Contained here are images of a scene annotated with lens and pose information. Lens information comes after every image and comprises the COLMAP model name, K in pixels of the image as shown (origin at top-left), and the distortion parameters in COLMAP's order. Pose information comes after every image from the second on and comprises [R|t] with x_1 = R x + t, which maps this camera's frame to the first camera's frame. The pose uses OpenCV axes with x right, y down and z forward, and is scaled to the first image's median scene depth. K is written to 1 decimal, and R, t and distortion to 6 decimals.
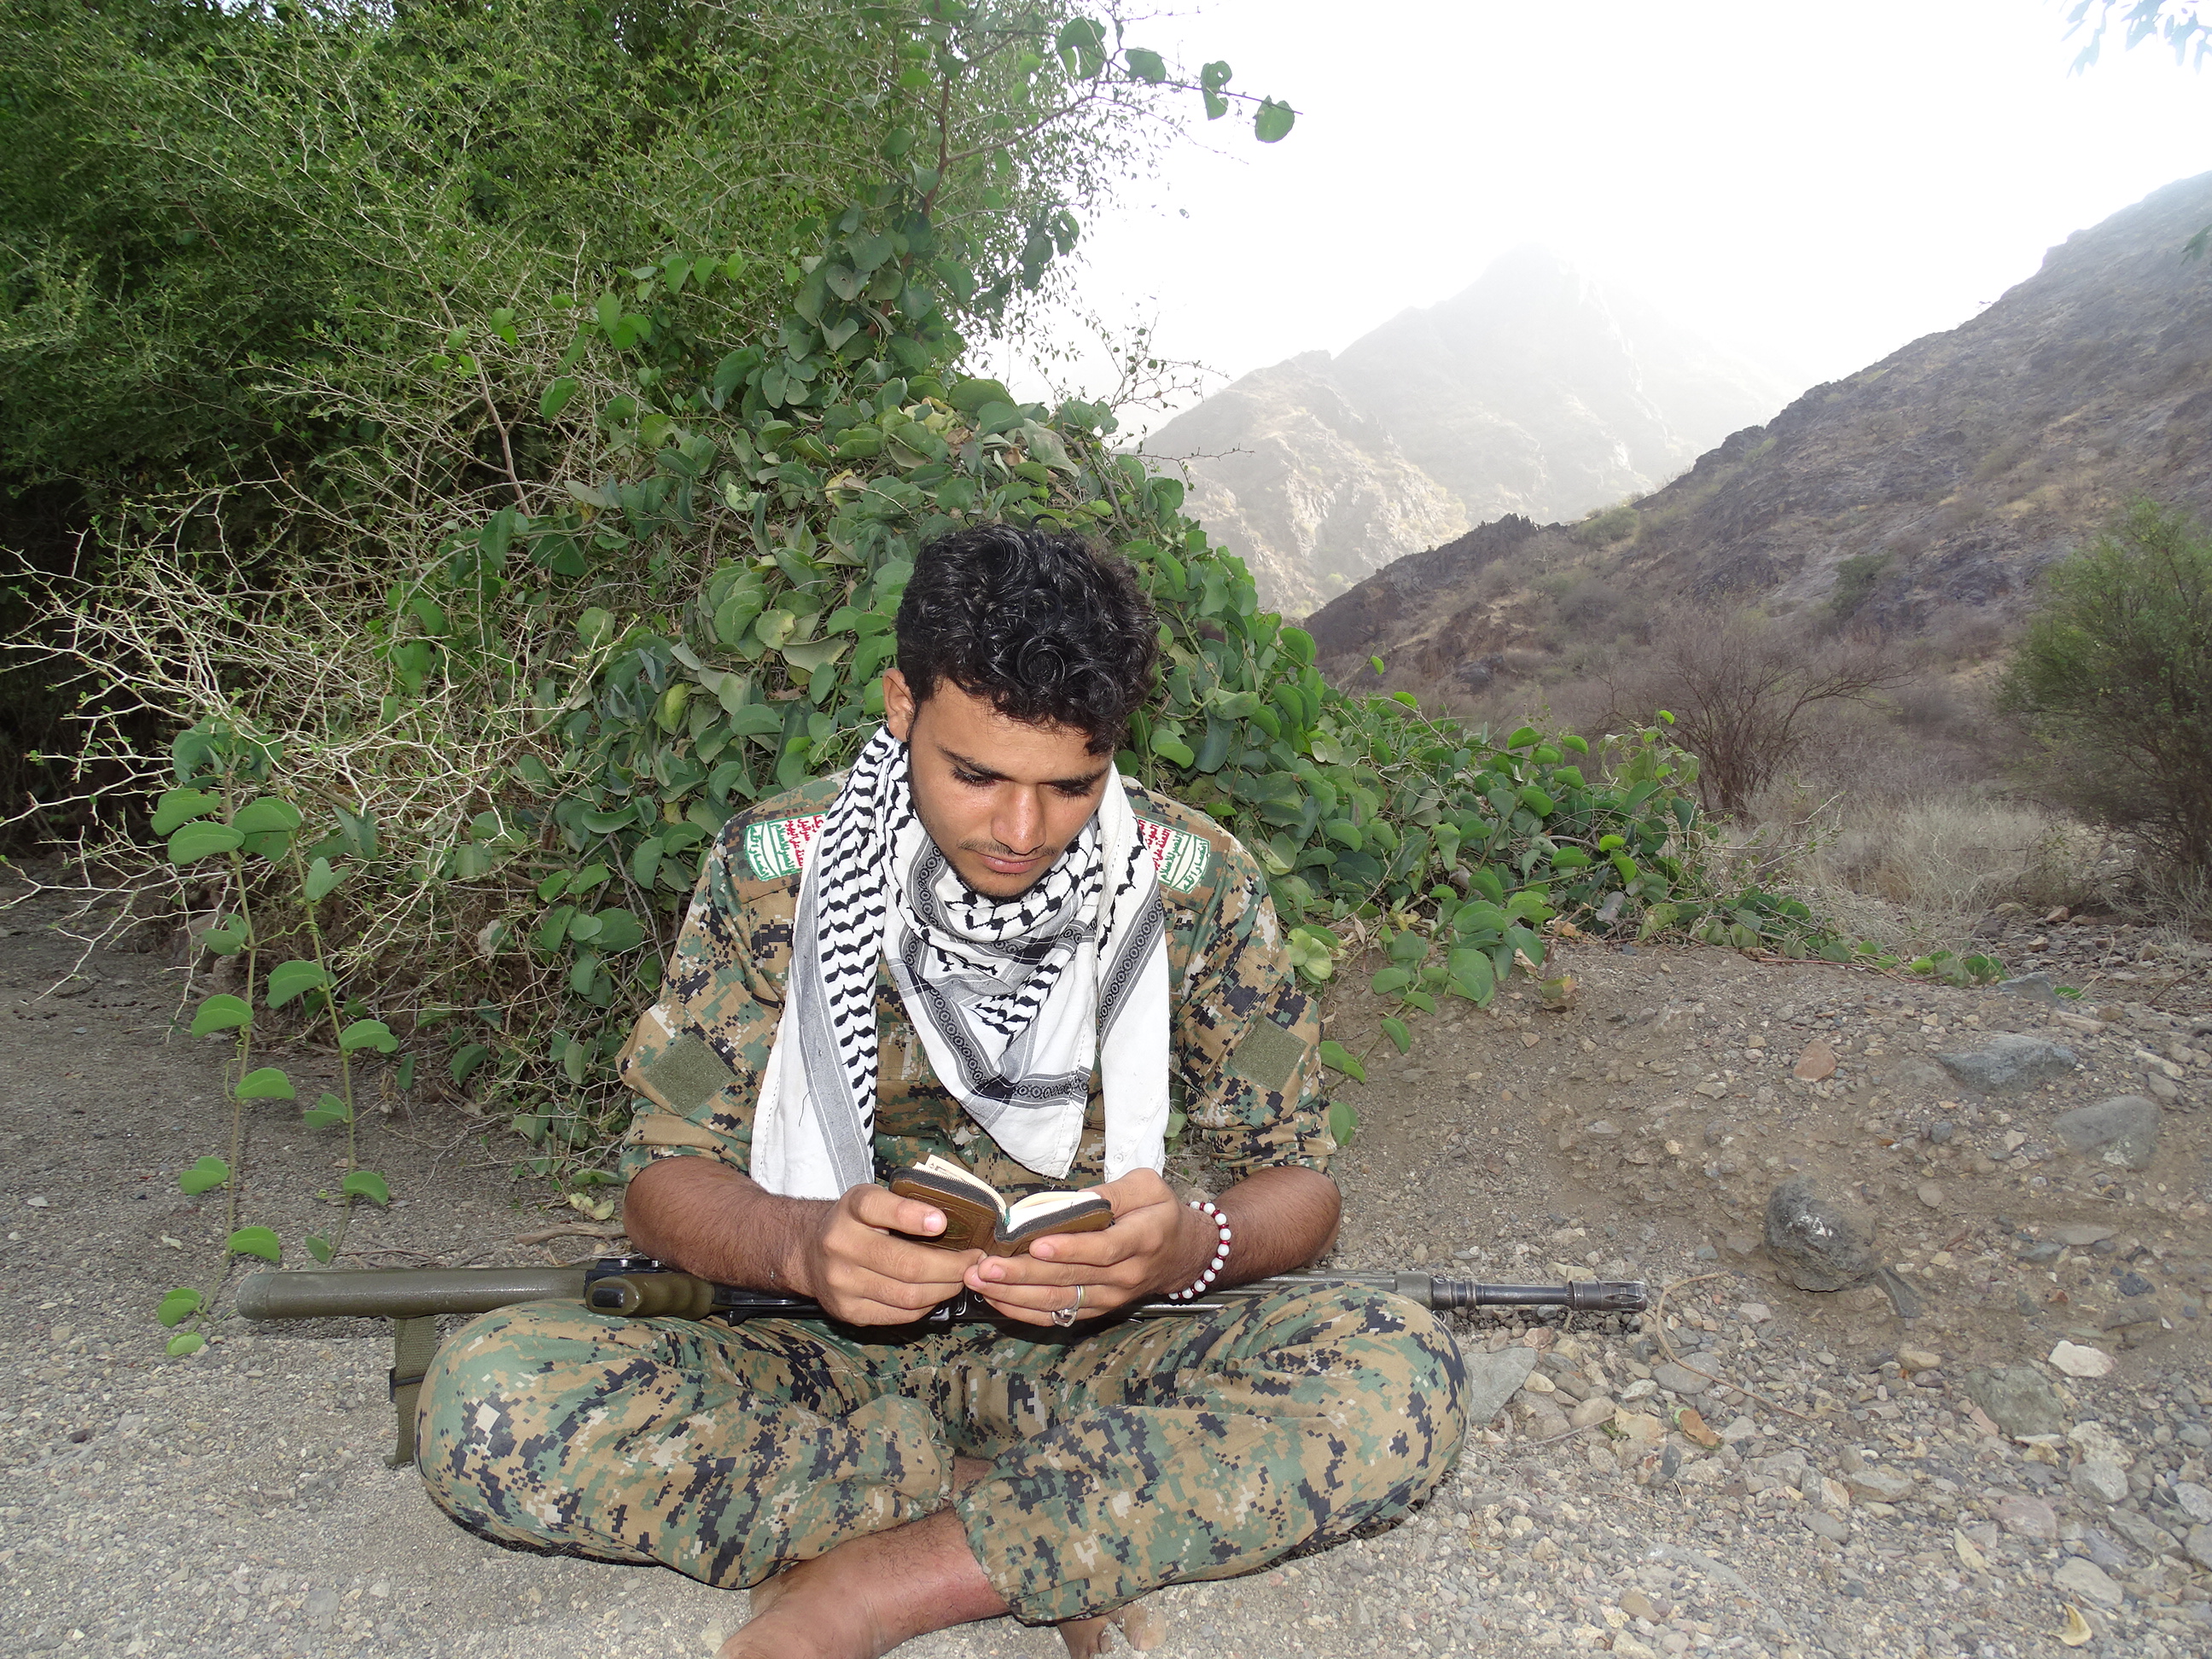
lens RADIAL K [[1582.0, 0, 1102.2], [0, 1582.0, 818.2], [0, 0, 1]] dist [0.000637, 0.007984]
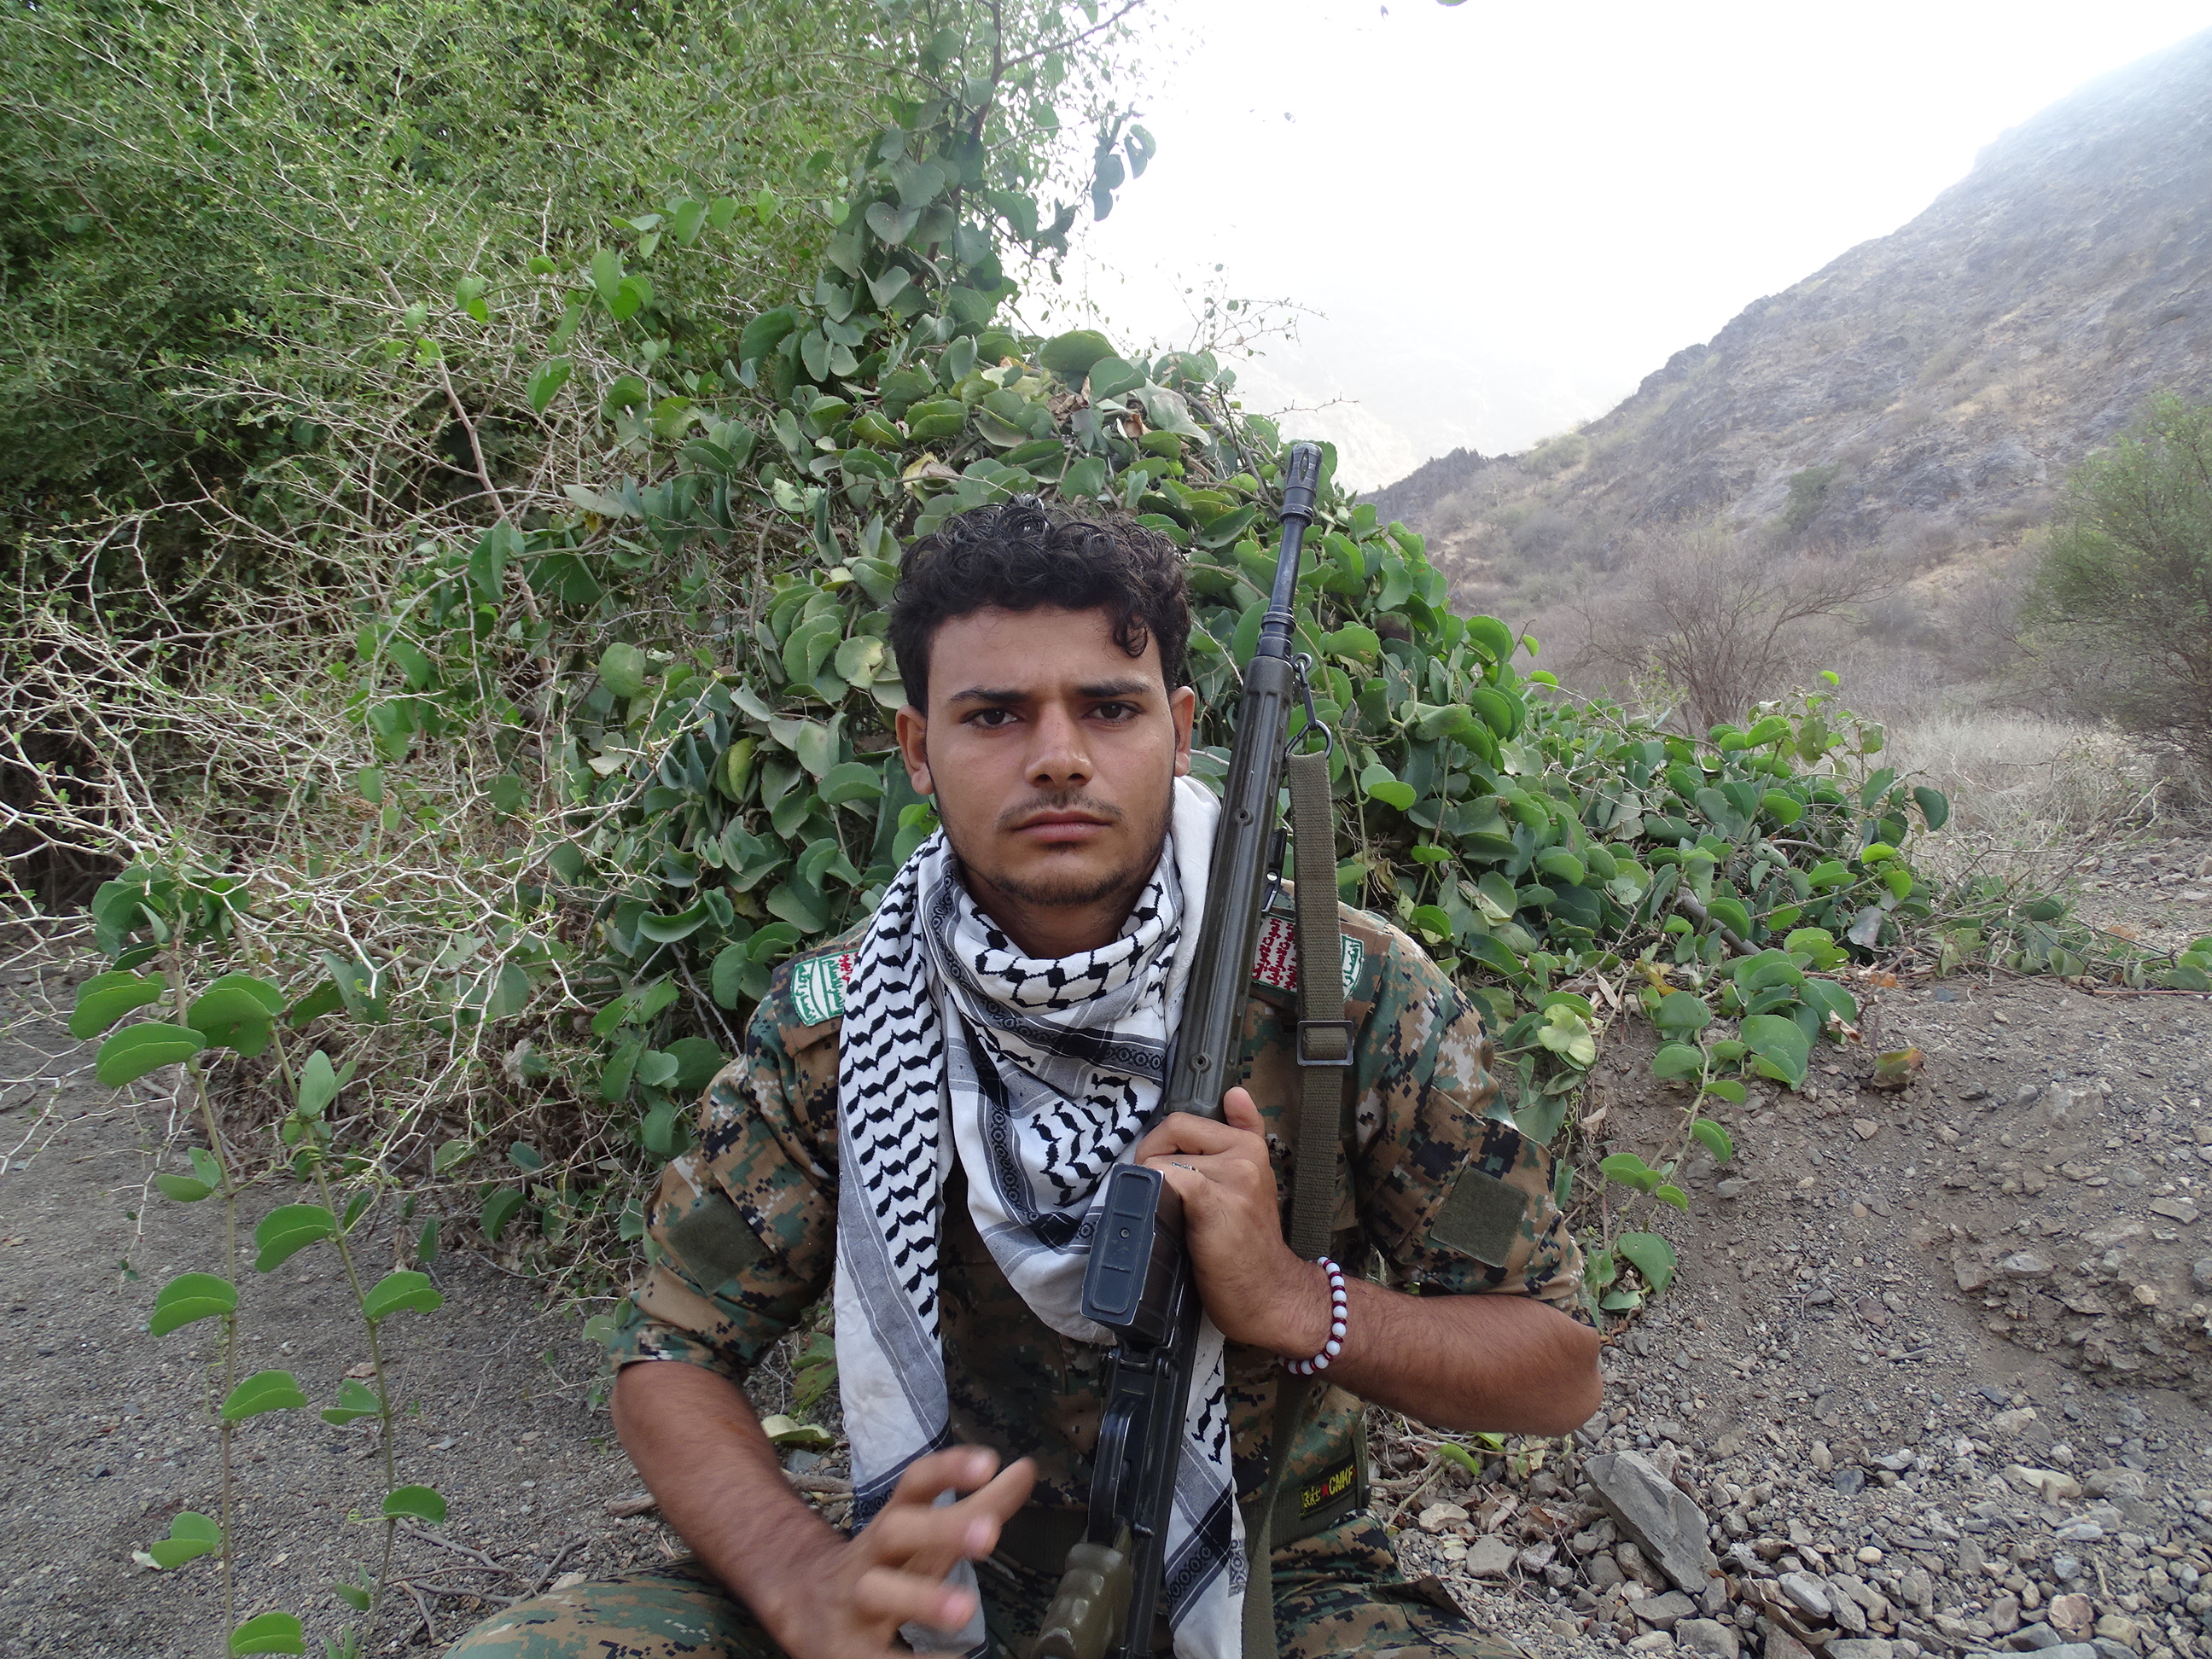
lens RADIAL K [[1582.0, 0, 1102.2], [0, 1582.0, 818.2], [0, 0, 1]] dist [0.000637, 0.007984]
pose [[0.997712, -0.063358, 0.023585, -0.102234], [0.062706, 0.997655, 0.027442, -0.051962], [-0.025269, -0.025900, 0.999345, 0.190878]]
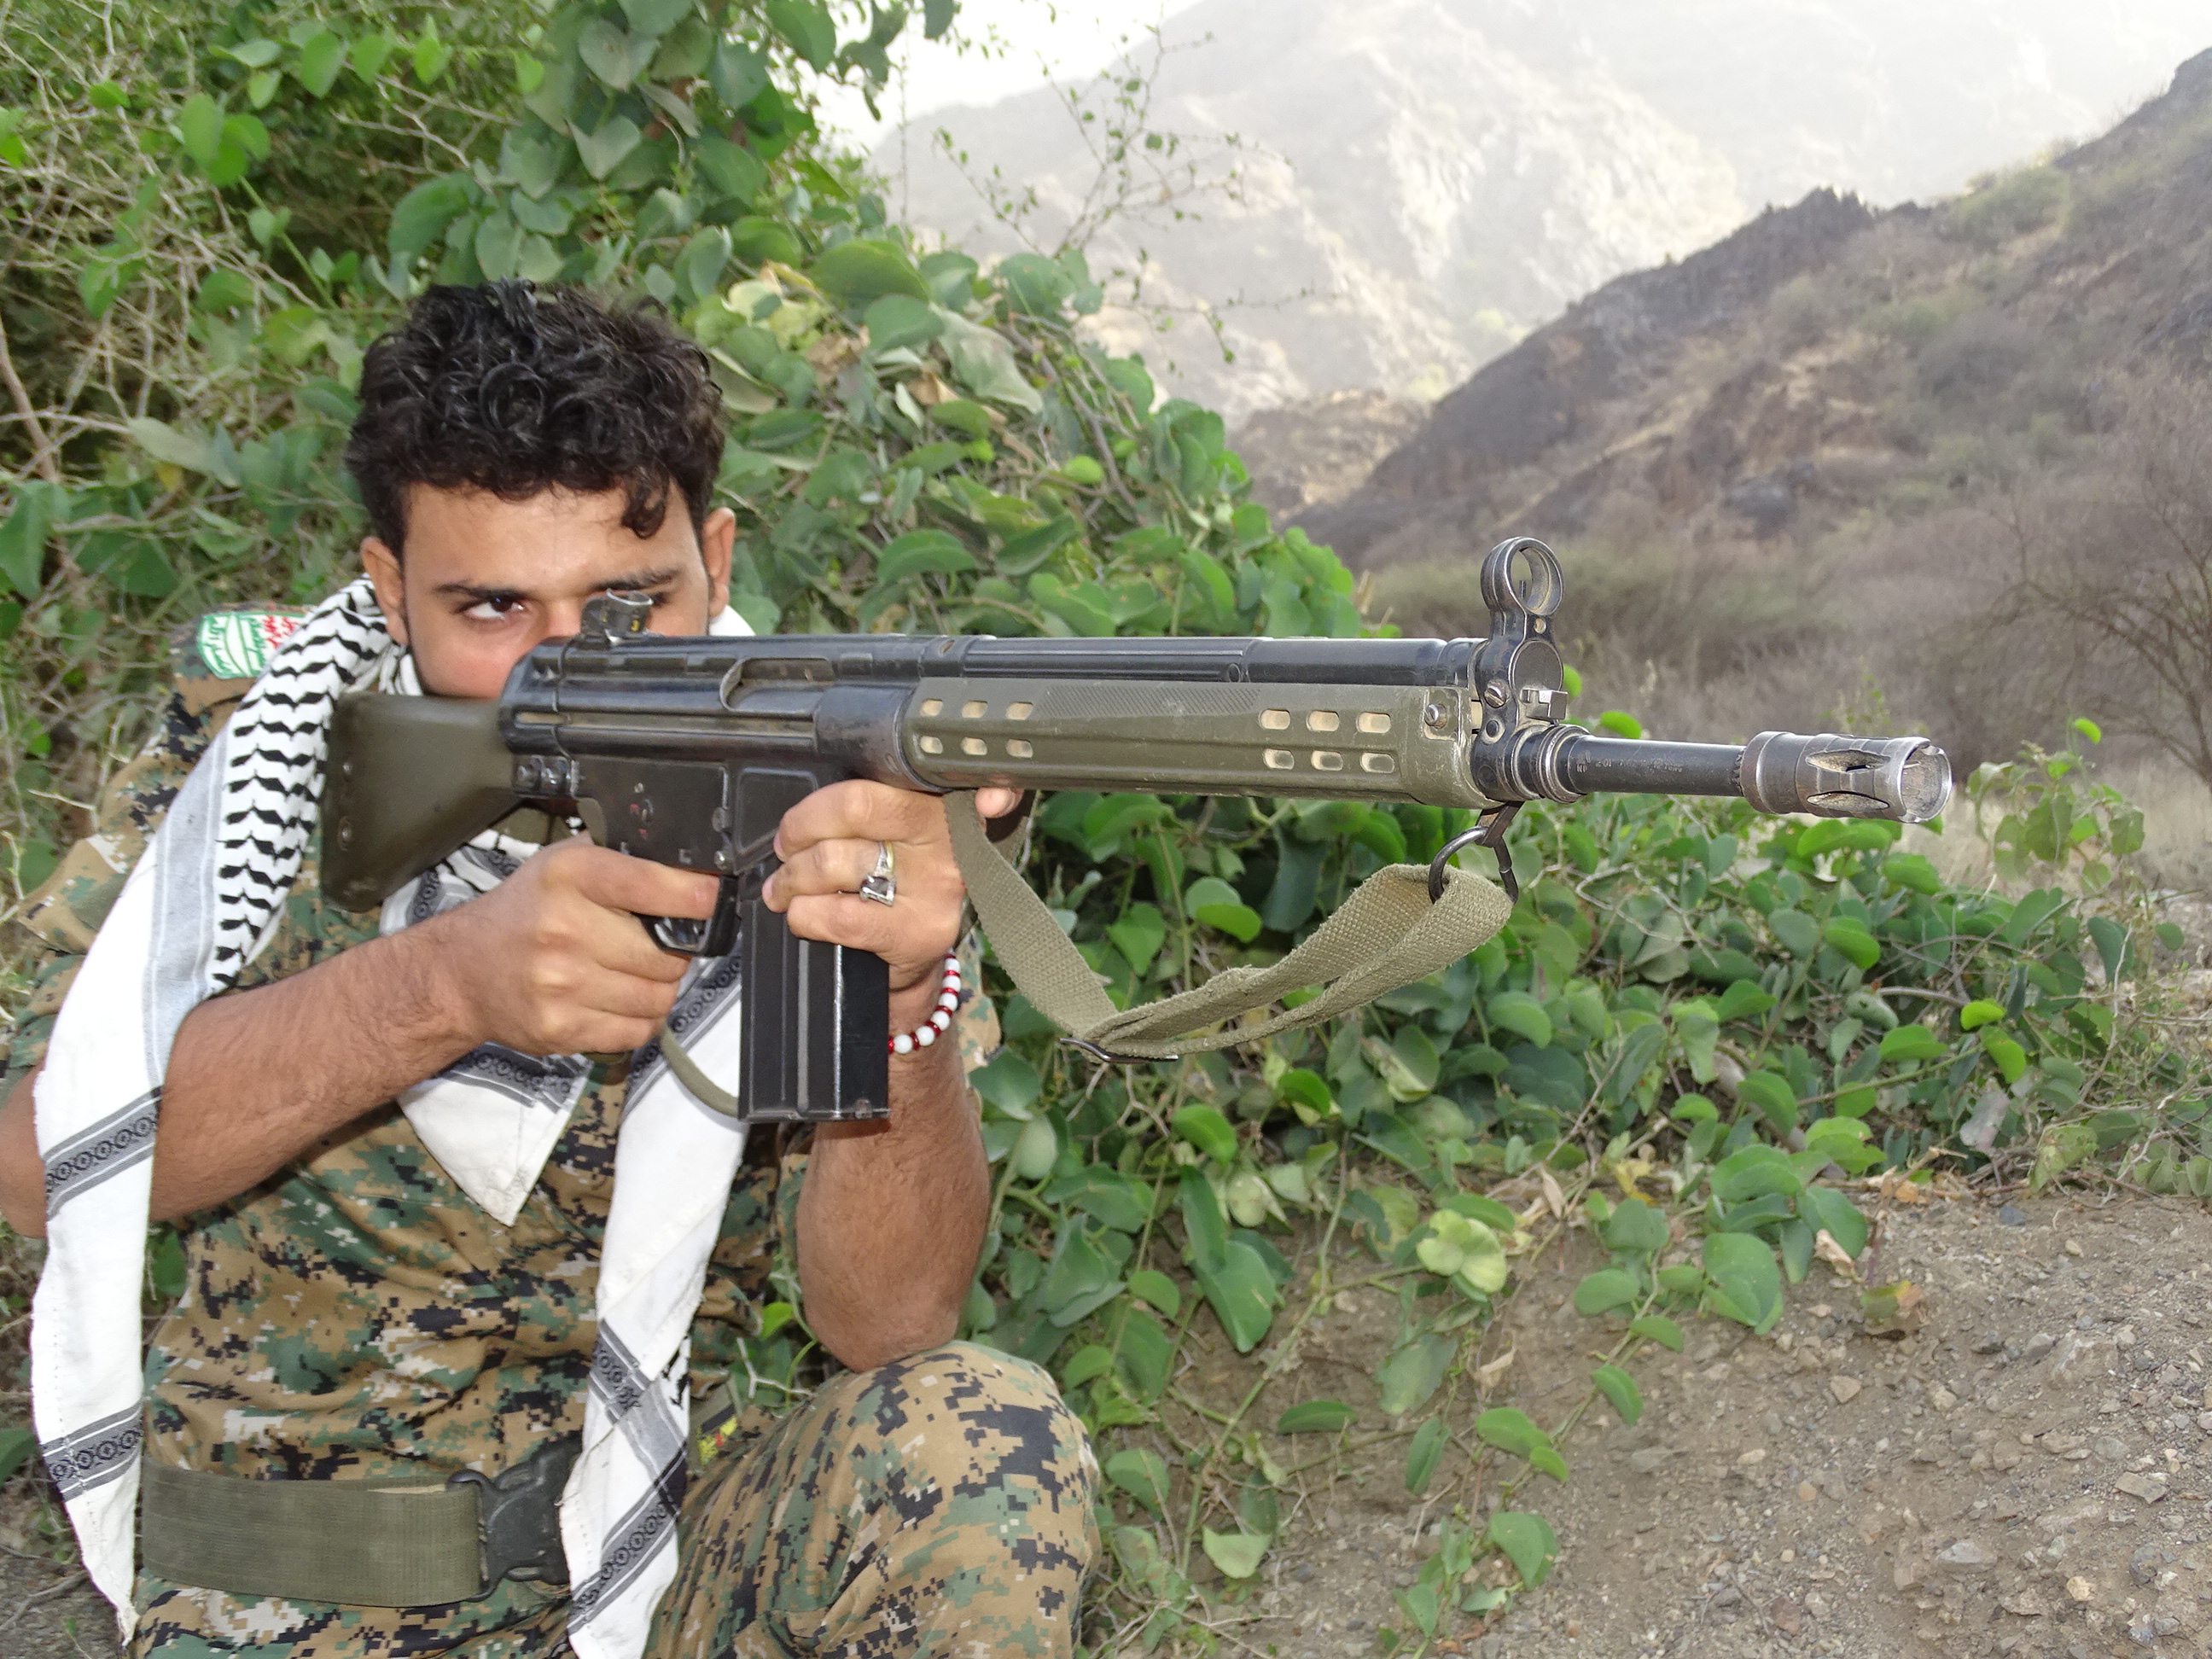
lens RADIAL K [[3061.7, 0, 1106.0], [0, 3061.7, 829.5], [0, 0, 1]] dist [0.022357, -0.089329]
pose [[0.999365, -0.031032, 0.017530, -0.015755], [0.030800, 0.999436, 0.013371, -0.079091], [-0.017935, -0.012823, 0.999757, -0.115440]]
